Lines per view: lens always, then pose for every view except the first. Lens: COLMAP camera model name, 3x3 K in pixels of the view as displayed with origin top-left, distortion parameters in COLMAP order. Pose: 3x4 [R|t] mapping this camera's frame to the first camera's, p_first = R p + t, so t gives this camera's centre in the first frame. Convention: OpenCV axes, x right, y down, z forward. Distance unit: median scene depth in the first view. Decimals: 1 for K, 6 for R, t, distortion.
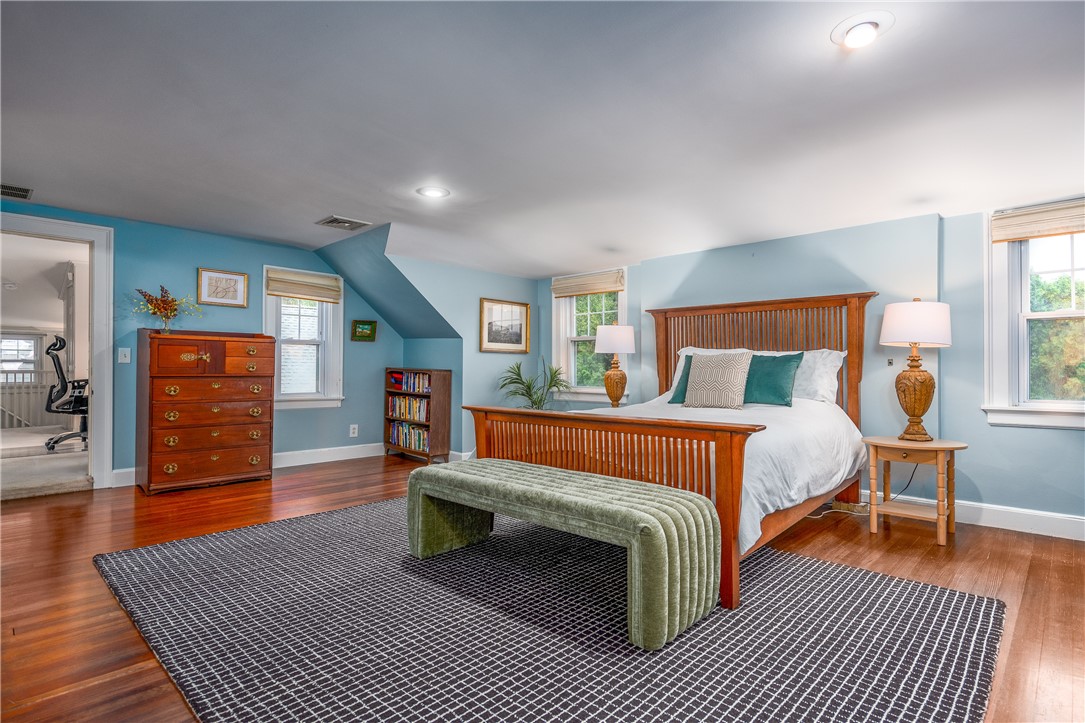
lens RADIAL K [[541.6, 0, 540.2], [0, 541.6, 362.9], [0, 0, 1]] dist [-0.004557, -0.001012]
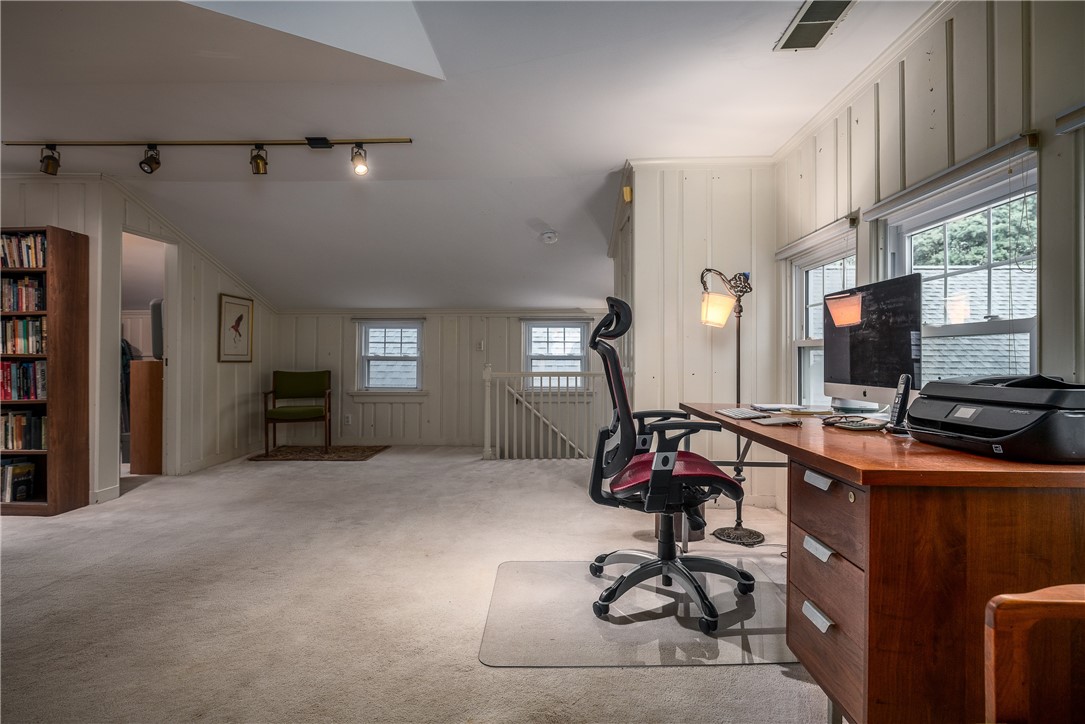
lens RADIAL K [[541.6, 0, 542.3], [0, 541.6, 358.0], [0, 0, 1]] dist [-0.004557, -0.001012]
pose [[0.670352, 0.005944, -0.742019, -0.543842], [0.000466, 0.999964, 0.008431, -0.009712], [0.742043, -0.005998, 0.670326, 0.595705]]
